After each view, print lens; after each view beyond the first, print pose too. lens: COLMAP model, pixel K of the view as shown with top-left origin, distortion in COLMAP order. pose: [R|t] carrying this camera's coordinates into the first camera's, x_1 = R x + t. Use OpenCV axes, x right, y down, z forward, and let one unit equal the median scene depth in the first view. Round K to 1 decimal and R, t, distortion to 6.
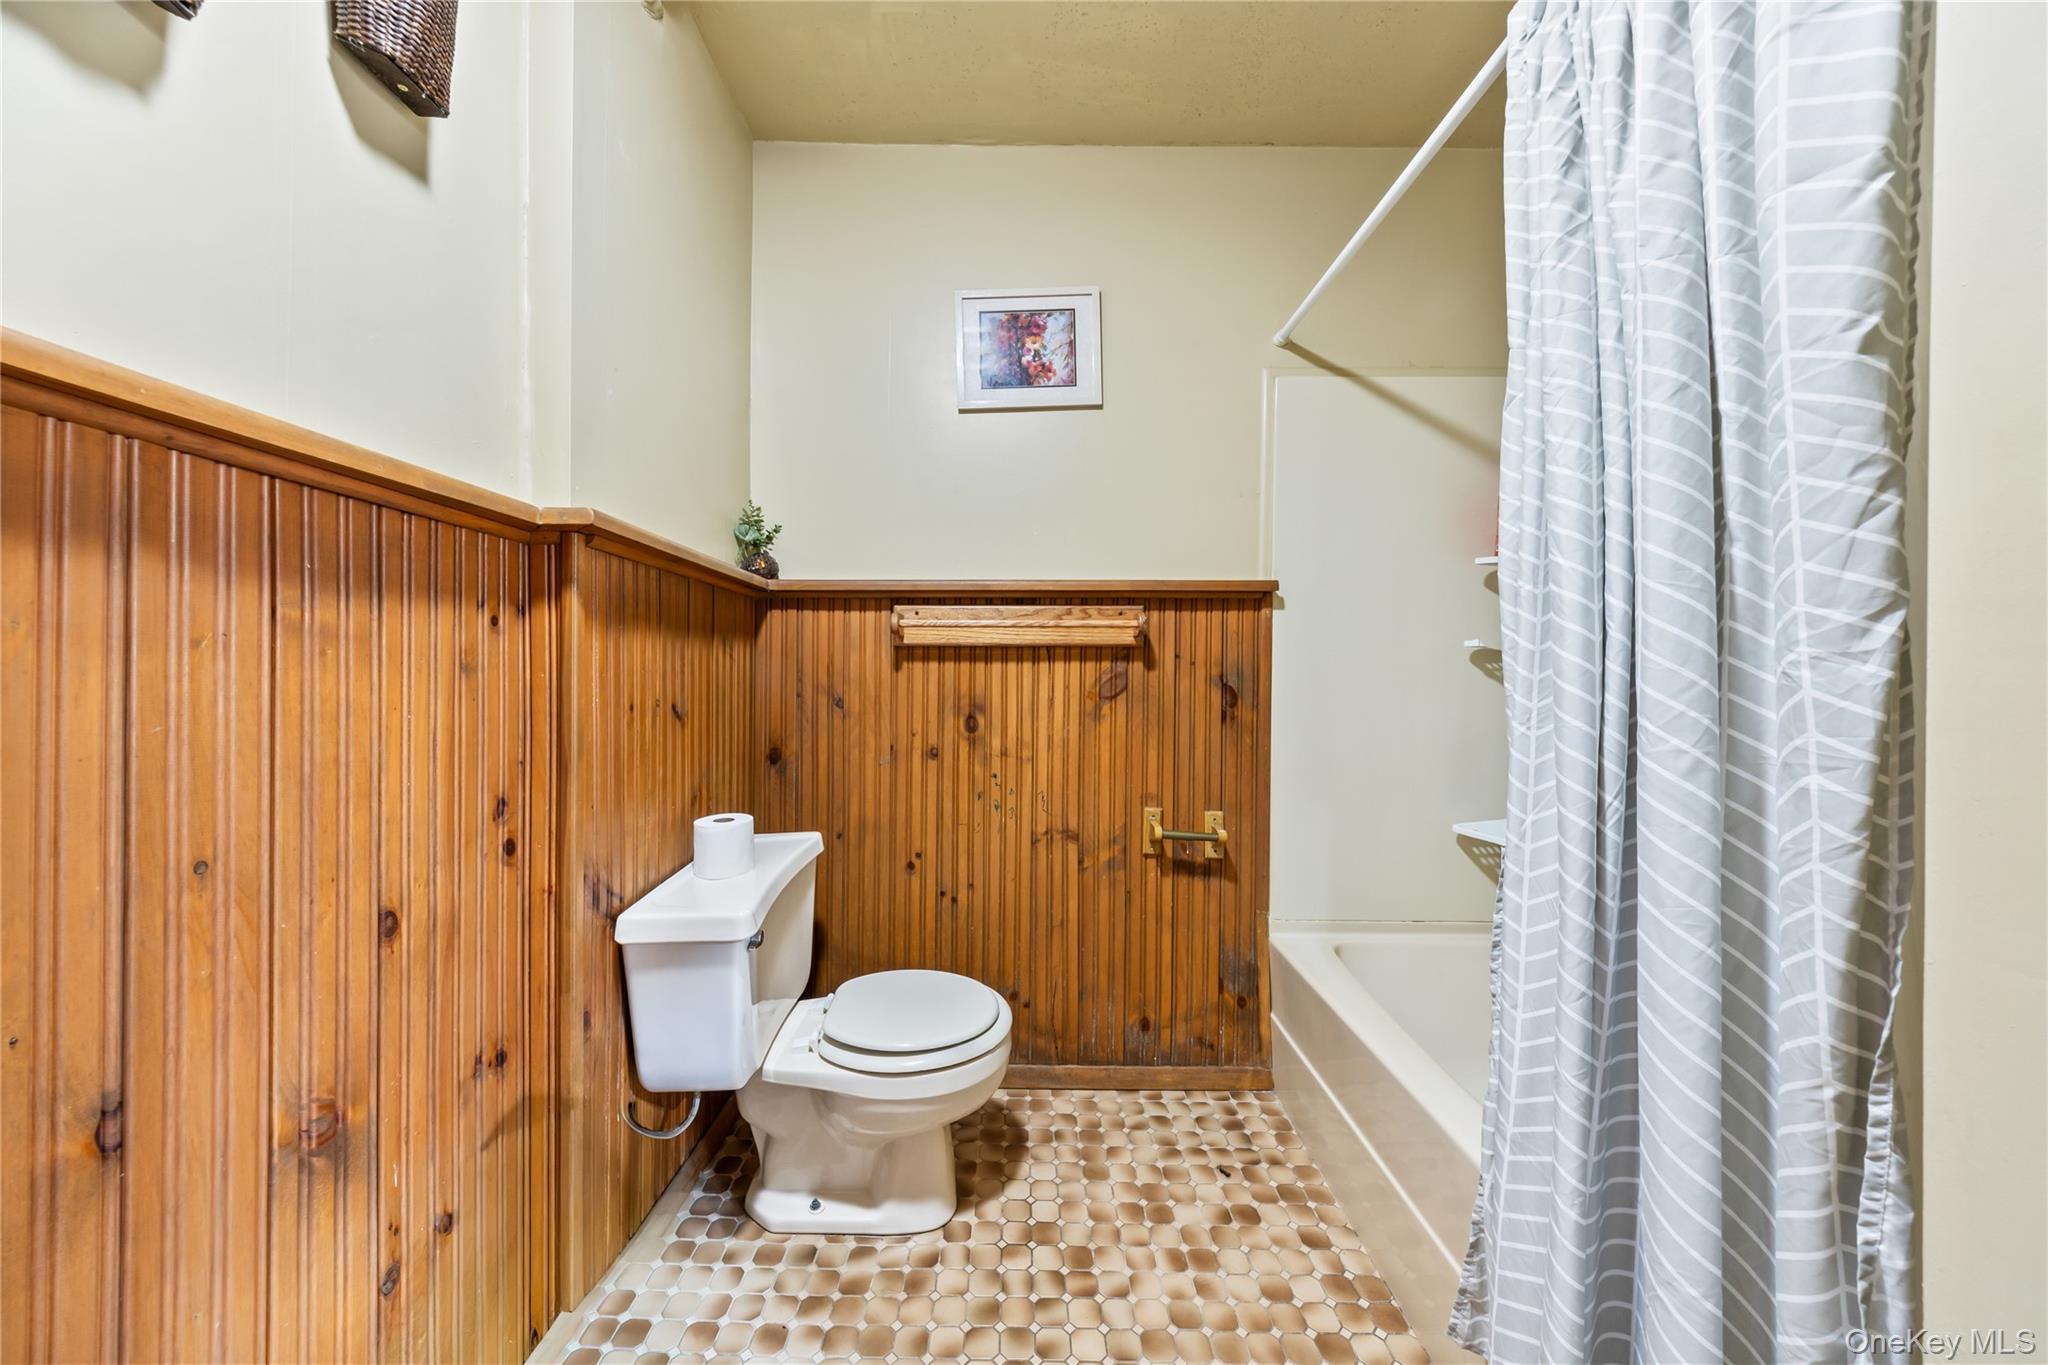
lens RADIAL K [[721.6, 0, 1017.7], [0, 721.6, 683.4], [0, 0, 1]] dist [-0.006748, 0.000365]
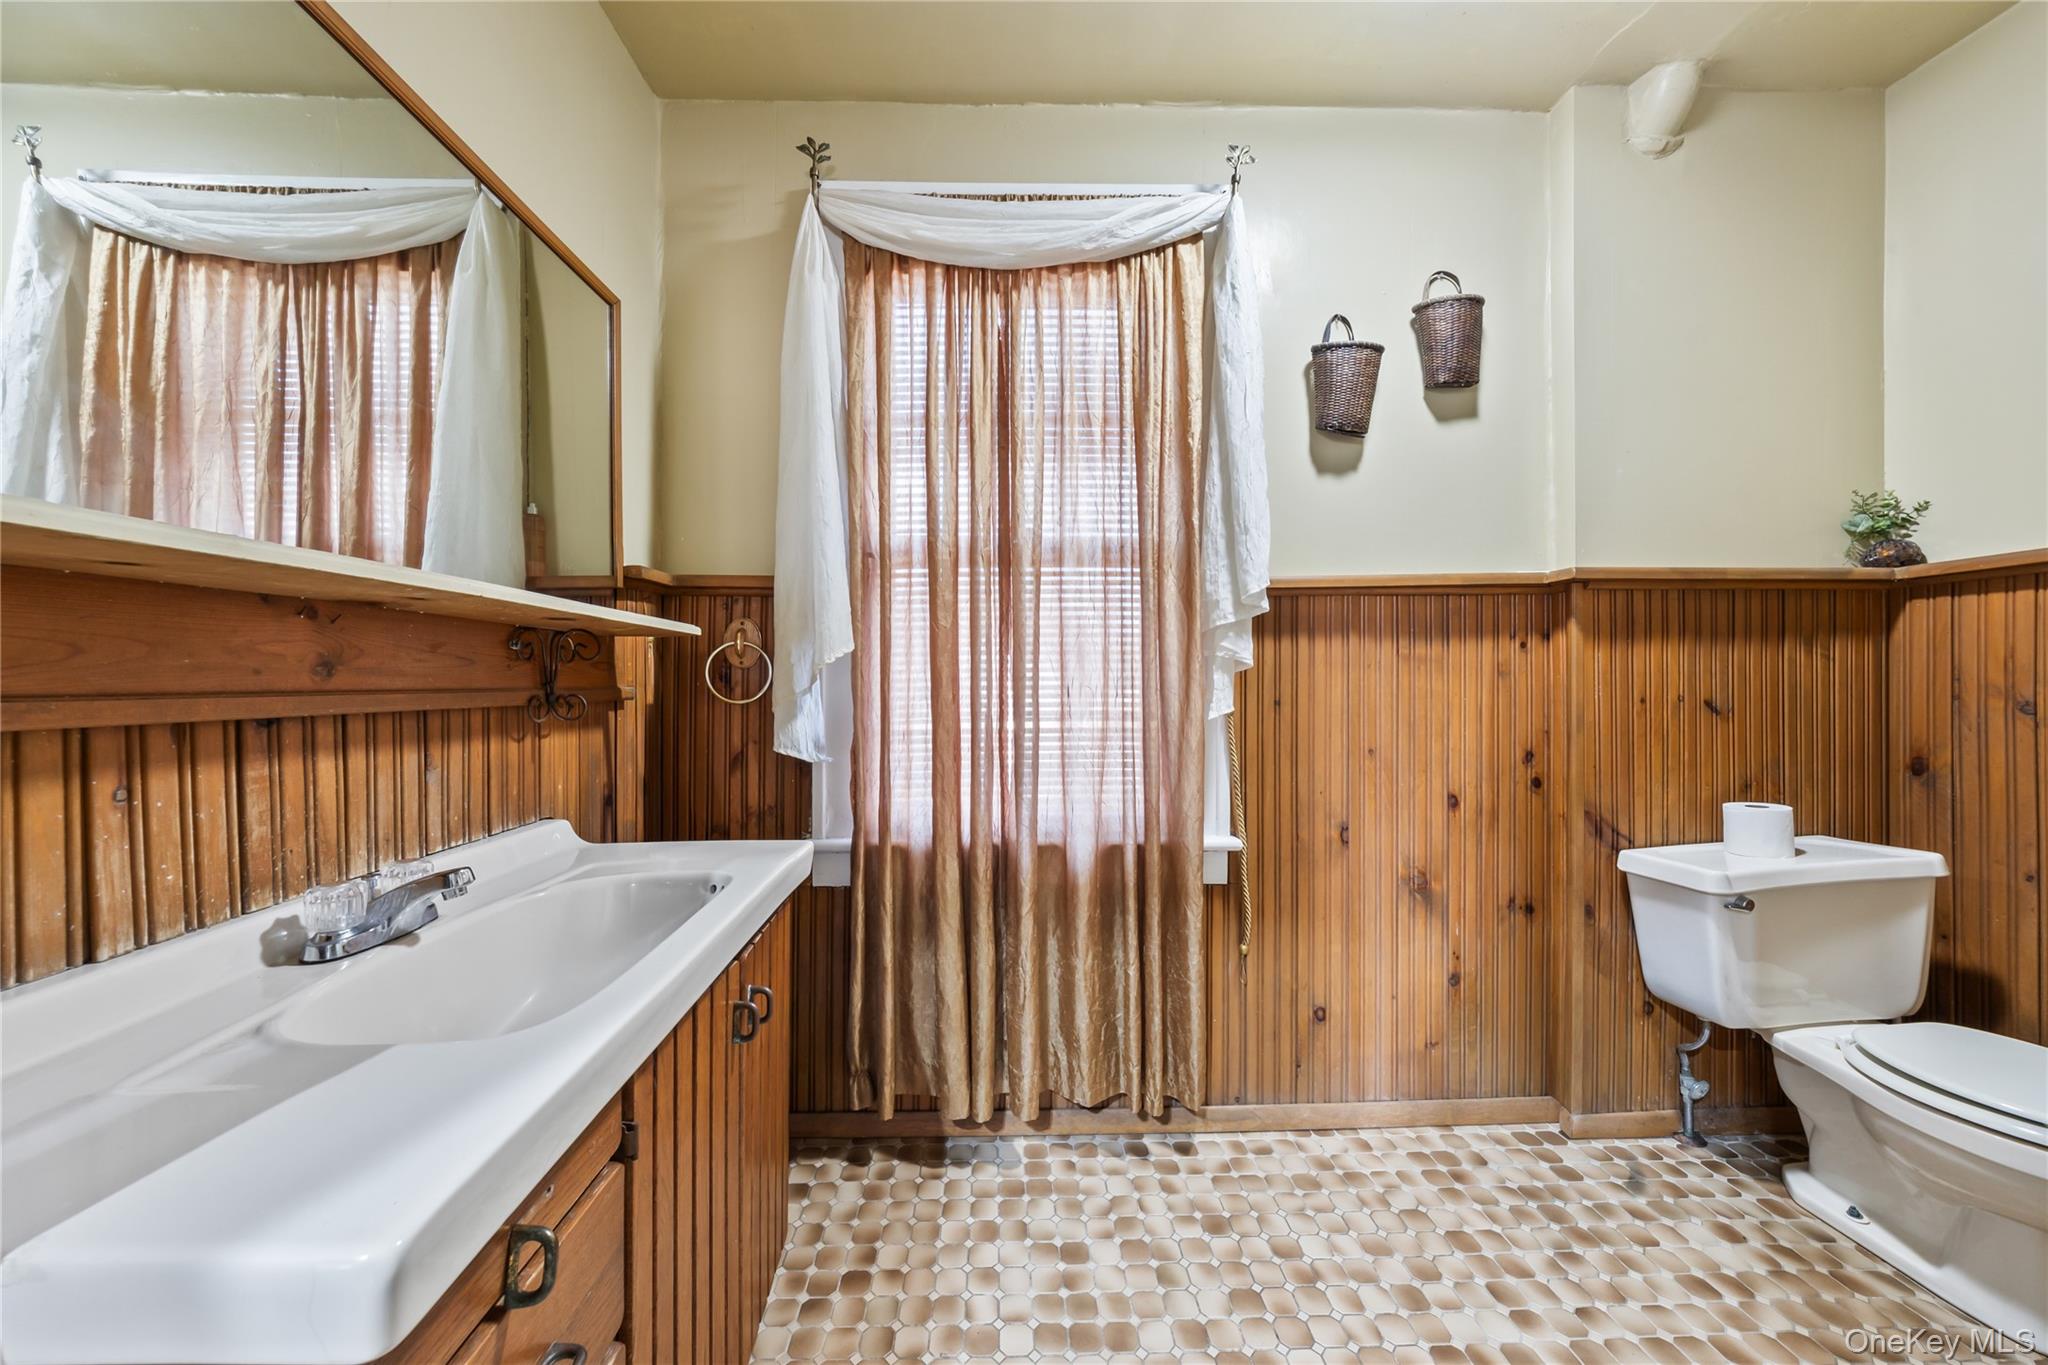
lens RADIAL K [[721.6, 0, 1015.2], [0, 721.6, 684.0], [0, 0, 1]] dist [-0.006748, 0.000365]
pose [[0.049256, -0.001879, -0.998784, 0.778508], [-0.002659, 0.999994, -0.002012, 0.009533], [0.998783, 0.002755, 0.049250, -0.237715]]
